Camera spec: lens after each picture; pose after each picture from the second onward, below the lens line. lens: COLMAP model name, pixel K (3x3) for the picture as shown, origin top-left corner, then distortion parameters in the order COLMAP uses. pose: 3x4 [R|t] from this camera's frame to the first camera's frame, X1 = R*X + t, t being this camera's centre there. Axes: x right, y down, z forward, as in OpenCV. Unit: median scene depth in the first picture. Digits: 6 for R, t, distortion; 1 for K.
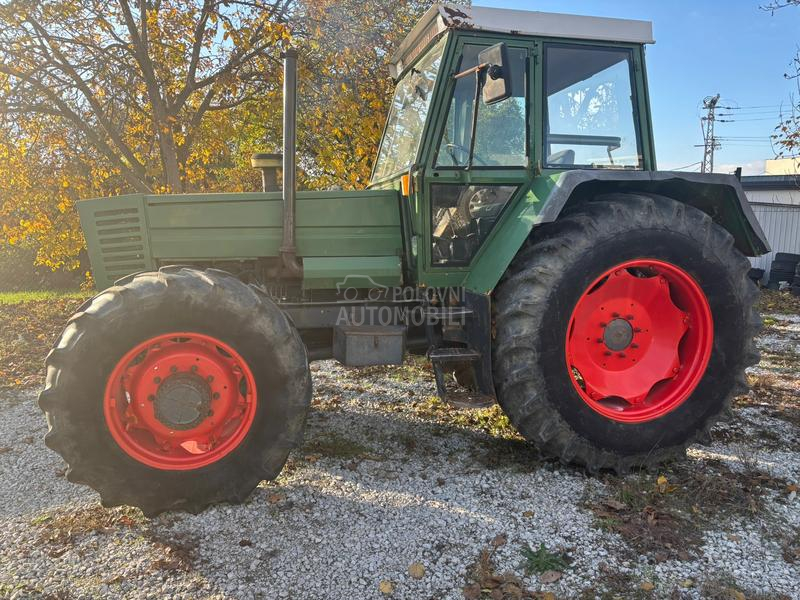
lens RADIAL K [[600.1, 0, 398.9], [0, 600.1, 313.9], [0, 0, 1]] dist [0.052404, -0.058610]
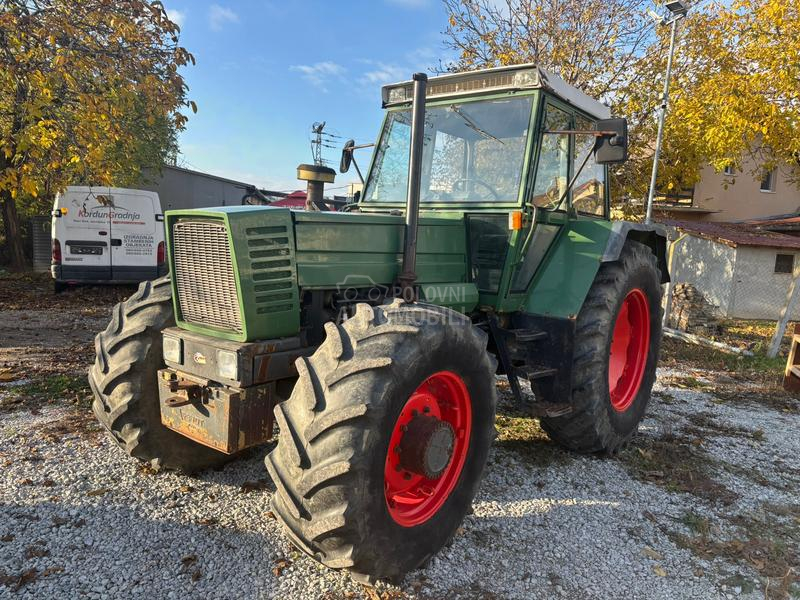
lens RADIAL K [[600.1, 0, 398.9], [0, 600.1, 313.9], [0, 0, 1]] dist [0.052404, -0.058610]
pose [[0.789855, -0.025512, 0.612762, -0.820191], [0.027149, 0.999609, 0.006622, -0.056444], [-0.612692, 0.011406, 0.790240, 0.259980]]
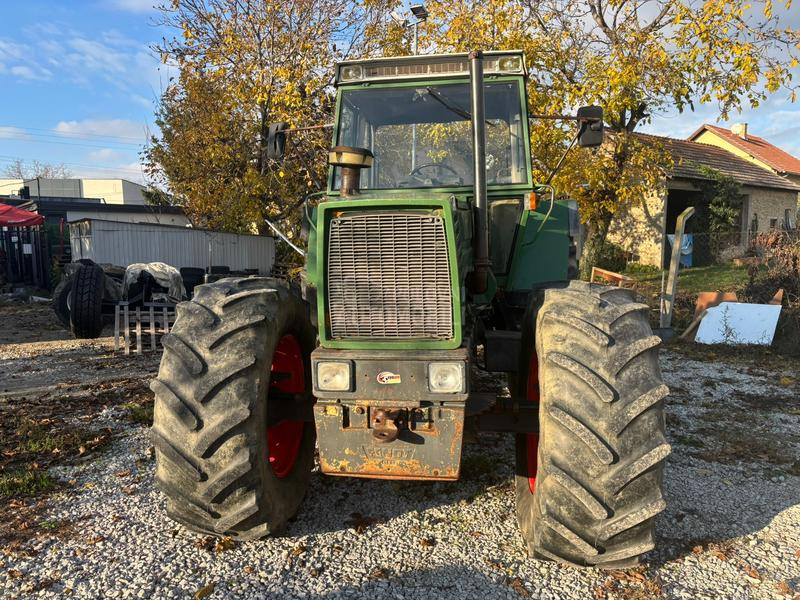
lens RADIAL K [[600.1, 0, 398.9], [0, 600.1, 313.9], [0, 0, 1]] dist [0.052404, -0.058610]
pose [[0.369653, -0.116036, 0.921896, -1.144850], [0.147010, 0.986978, 0.065280, -0.112457], [-0.917466, 0.111397, 0.381898, 0.801177]]
